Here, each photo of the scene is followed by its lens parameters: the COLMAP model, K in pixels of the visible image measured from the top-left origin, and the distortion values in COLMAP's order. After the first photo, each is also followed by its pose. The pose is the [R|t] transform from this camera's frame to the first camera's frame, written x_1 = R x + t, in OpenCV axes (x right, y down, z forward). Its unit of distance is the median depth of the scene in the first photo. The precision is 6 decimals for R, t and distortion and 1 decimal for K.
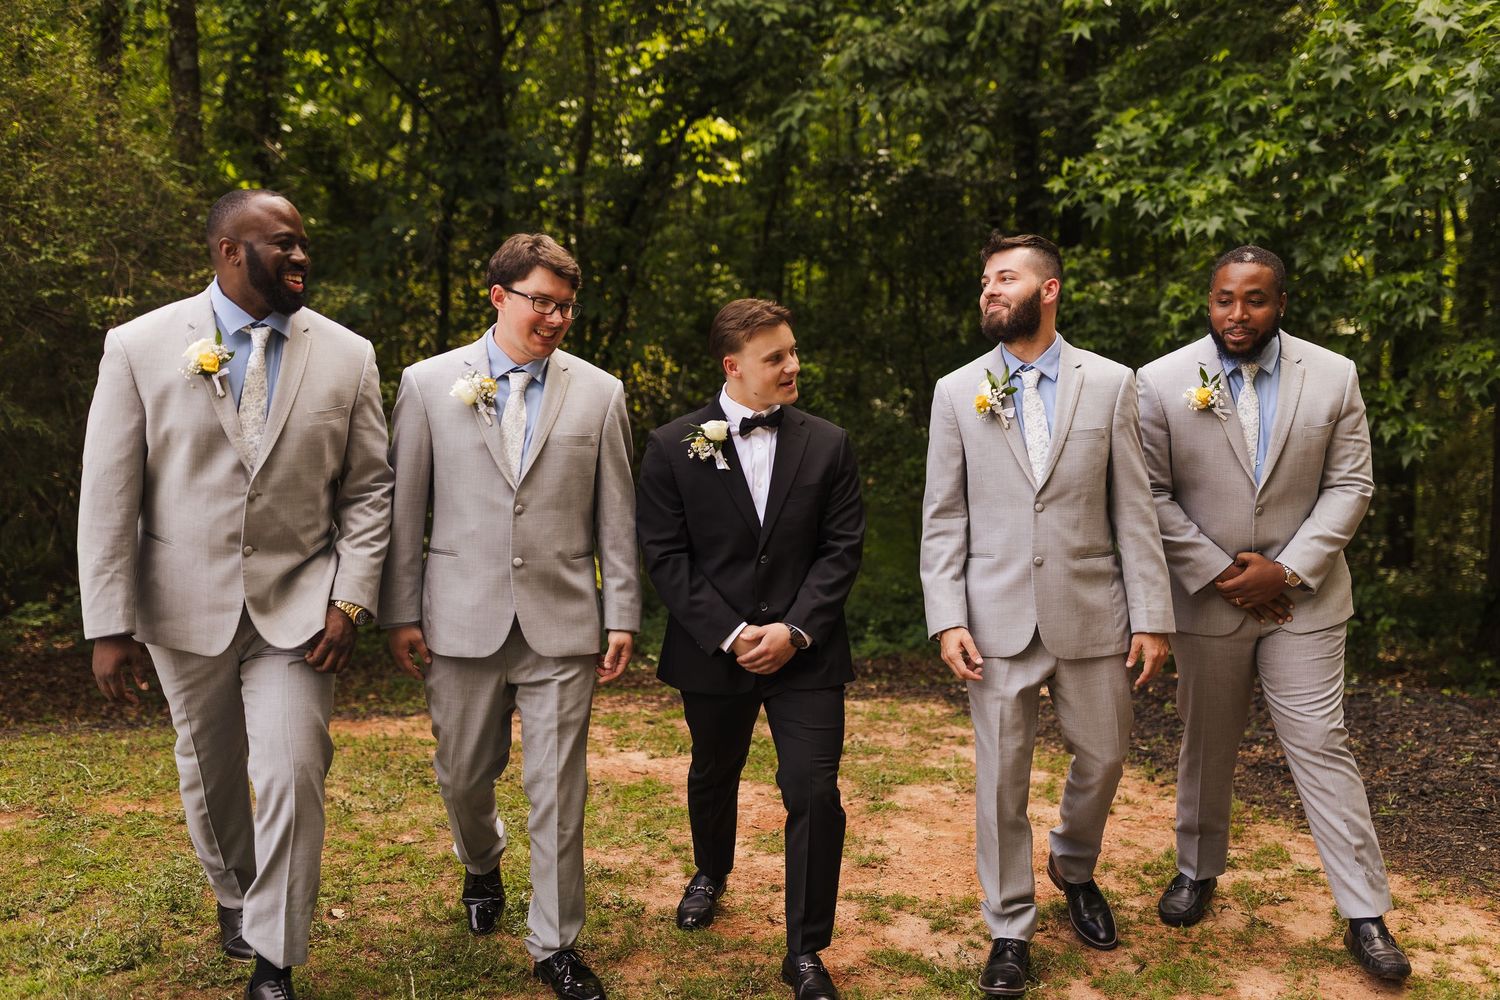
lens RADIAL K [[1444.3, 0, 746.5], [0, 1444.3, 505.0], [0, 0, 1]] dist [-0.002521, 0.000000]
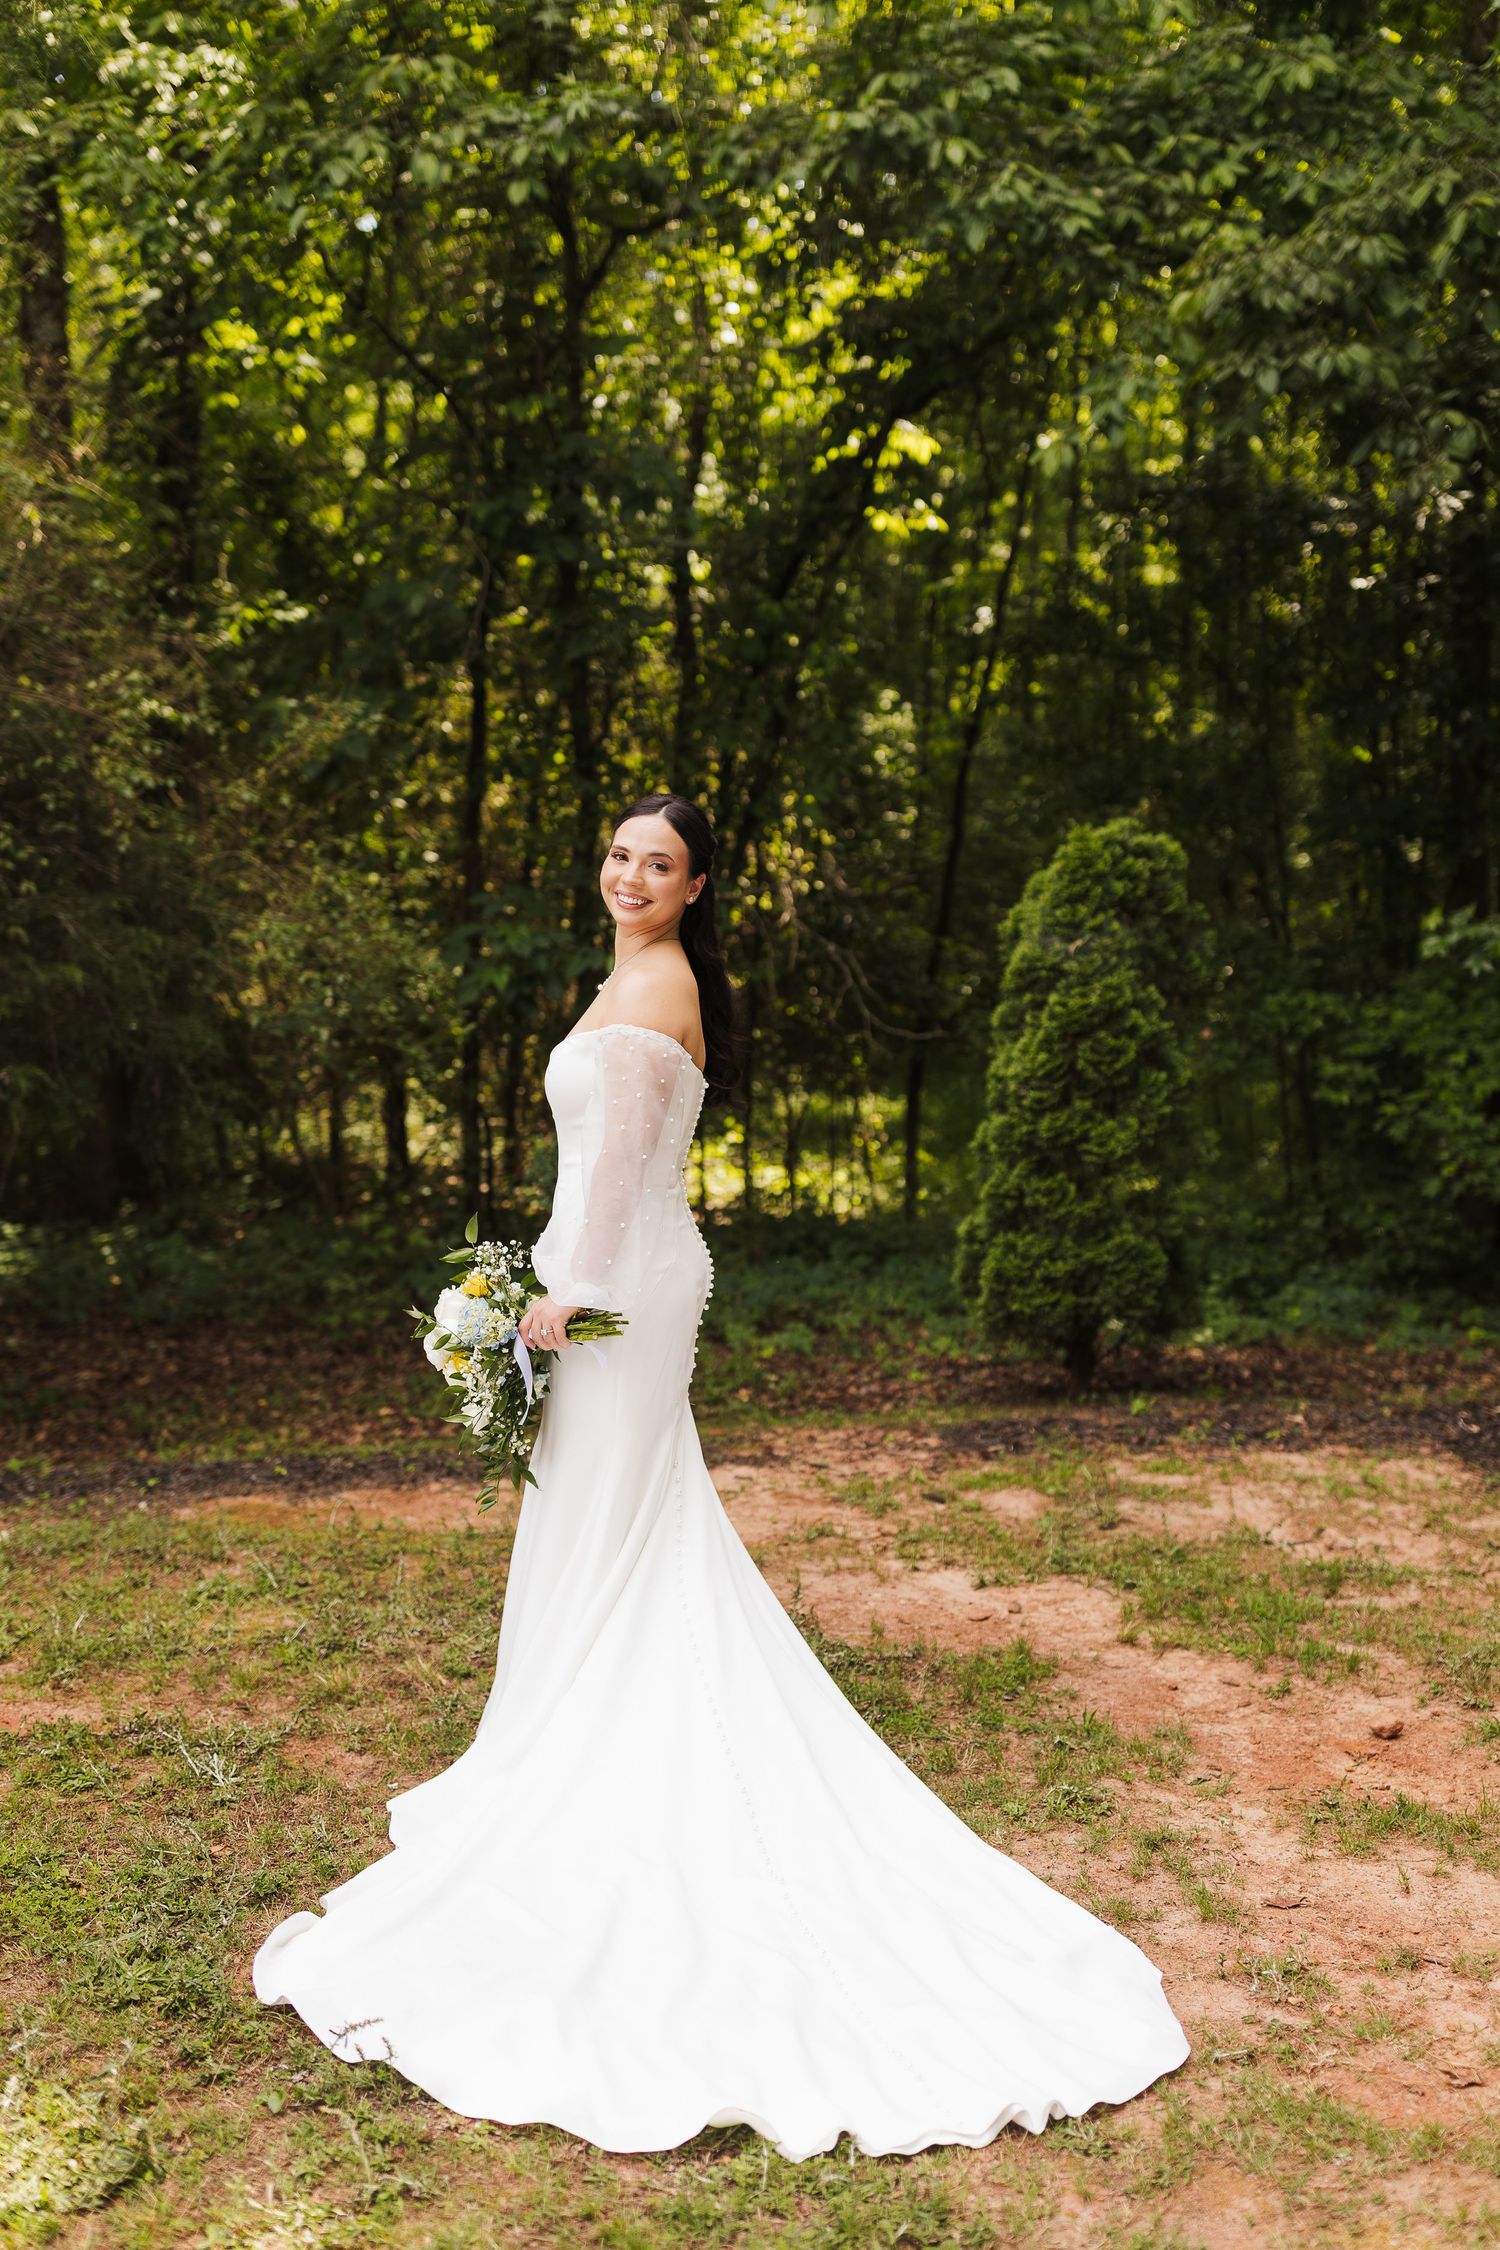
lens RADIAL K [[2166.5, 0, 746.0], [0, 2166.5, 1111.4], [0, 0, 1]] dist [-0.002521, 0.000000]
pose [[0.999346, 0.003973, -0.035940, -0.084451], [-0.002728, 0.999397, 0.034629, -0.019096], [0.036056, -0.034509, 0.998754, 0.138795]]
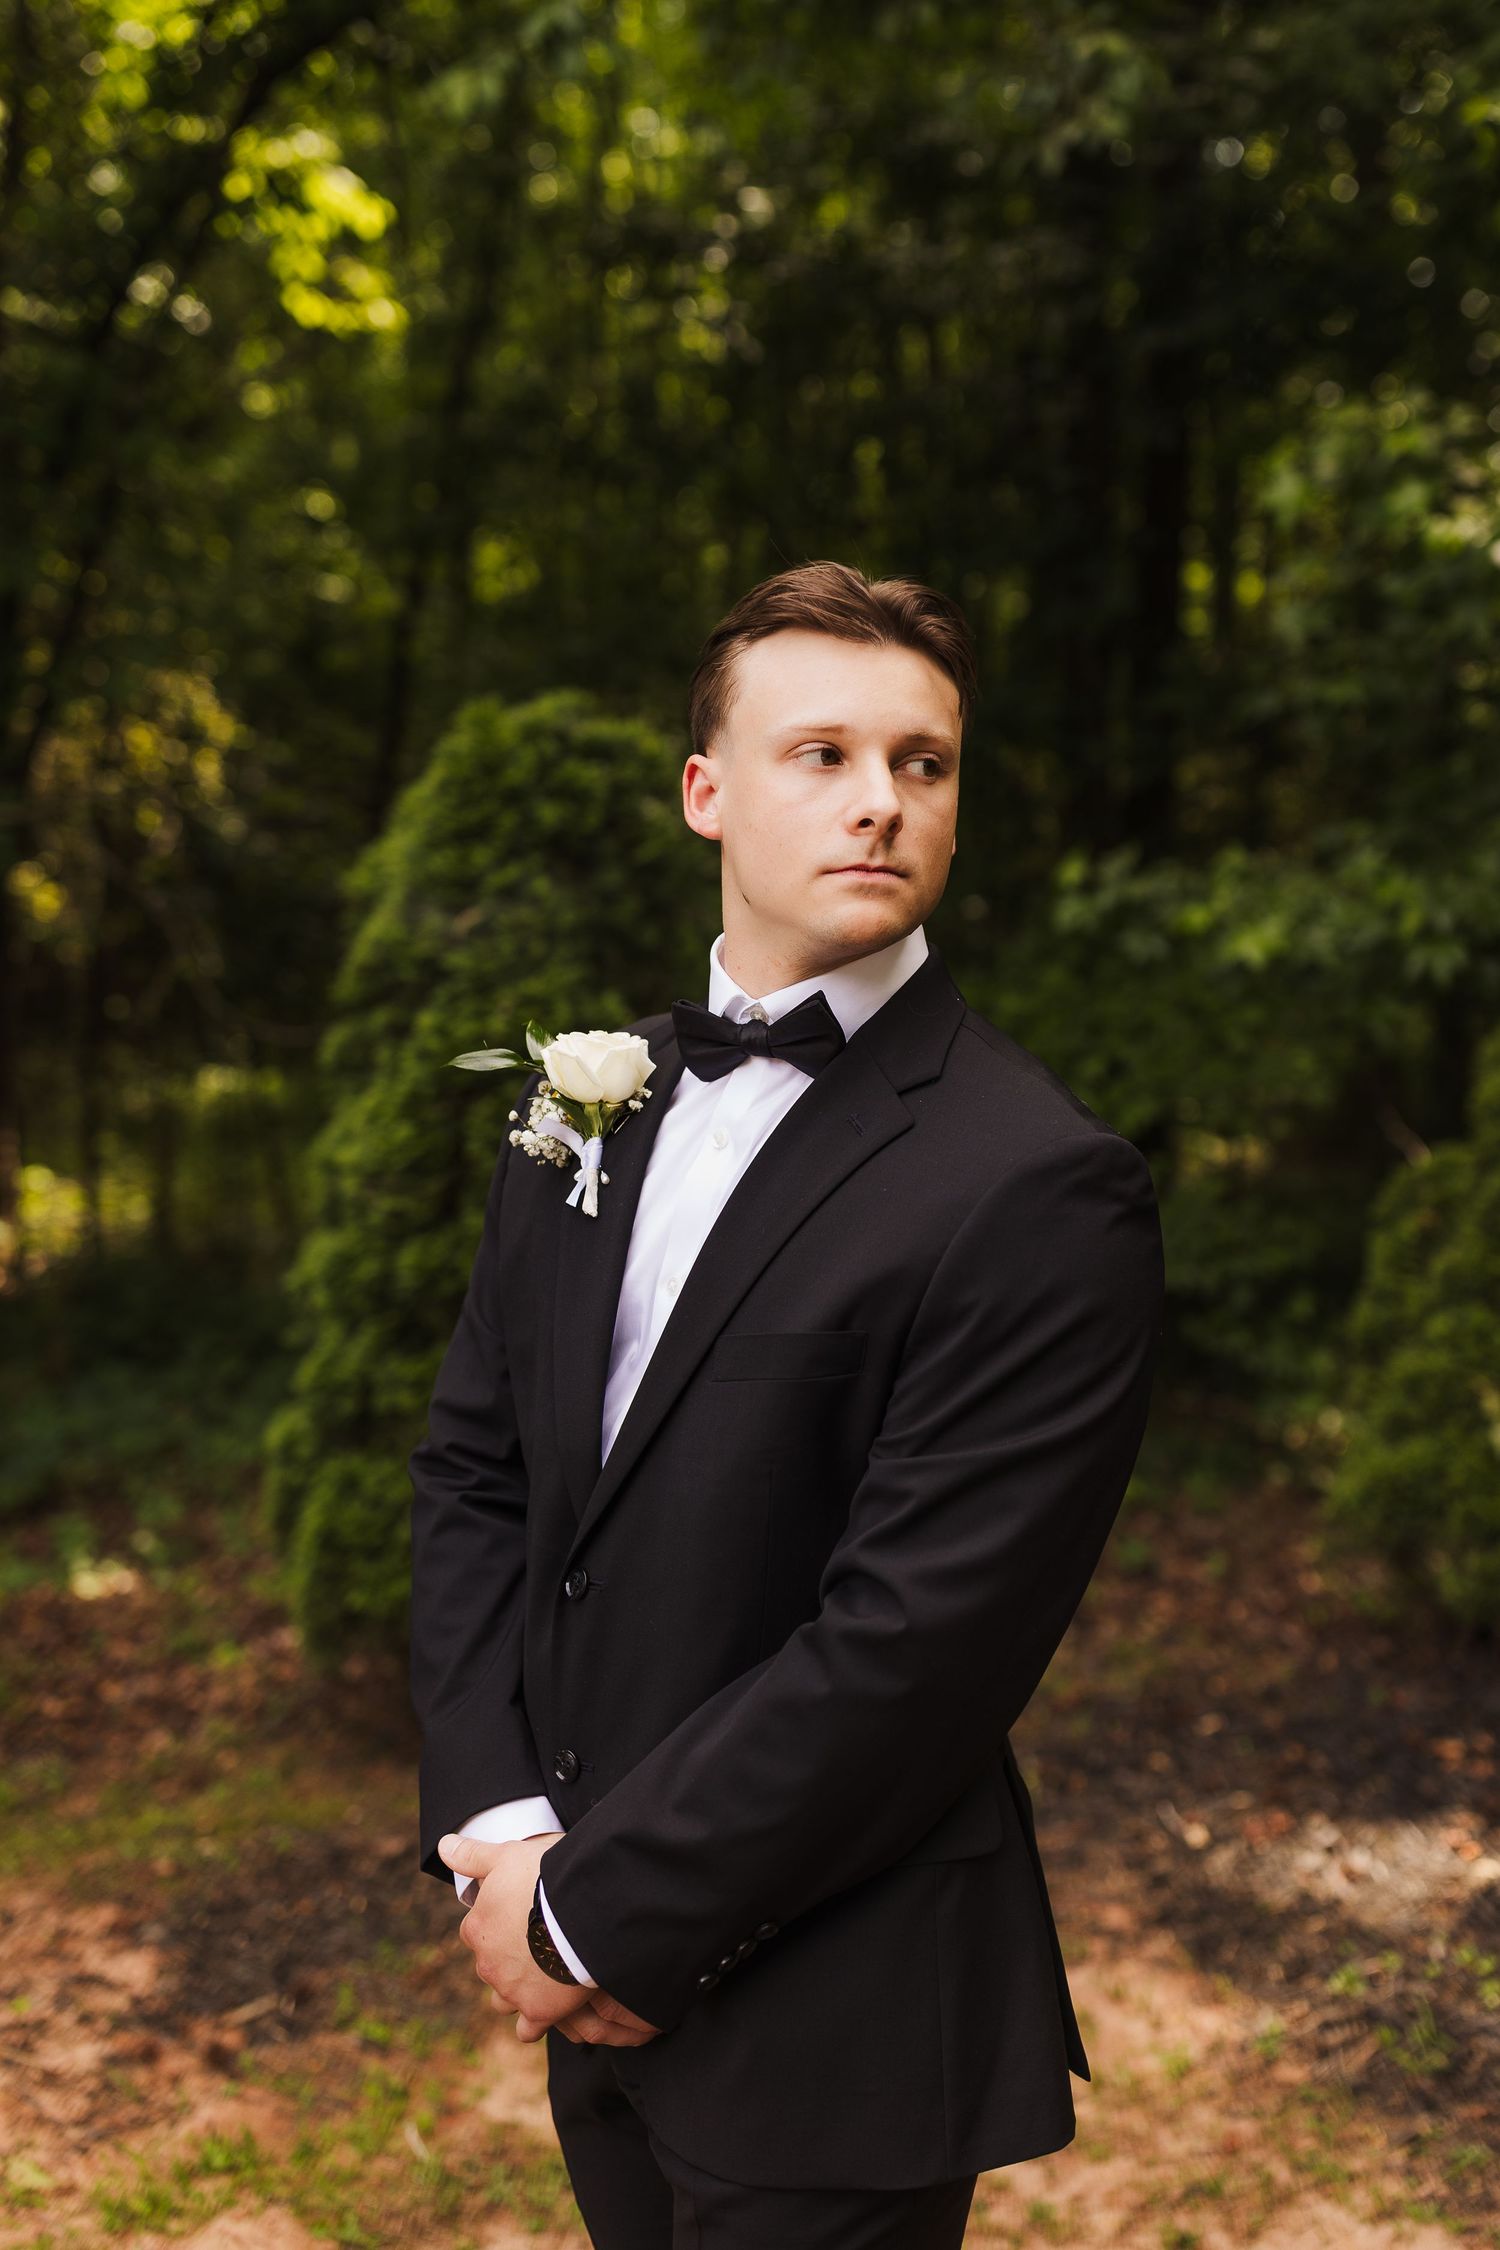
lens RADIAL K [[2166.5, 0, 754.7], [0, 2166.5, 1115.4], [0, 0, 1]] dist [-0.002521, 0.000000]
pose [[0.986314, -0.010955, 0.164511, -0.008228], [-0.001878, 0.996979, 0.077646, -0.047552], [-0.164865, -0.076893, 0.983314, 0.498473]]
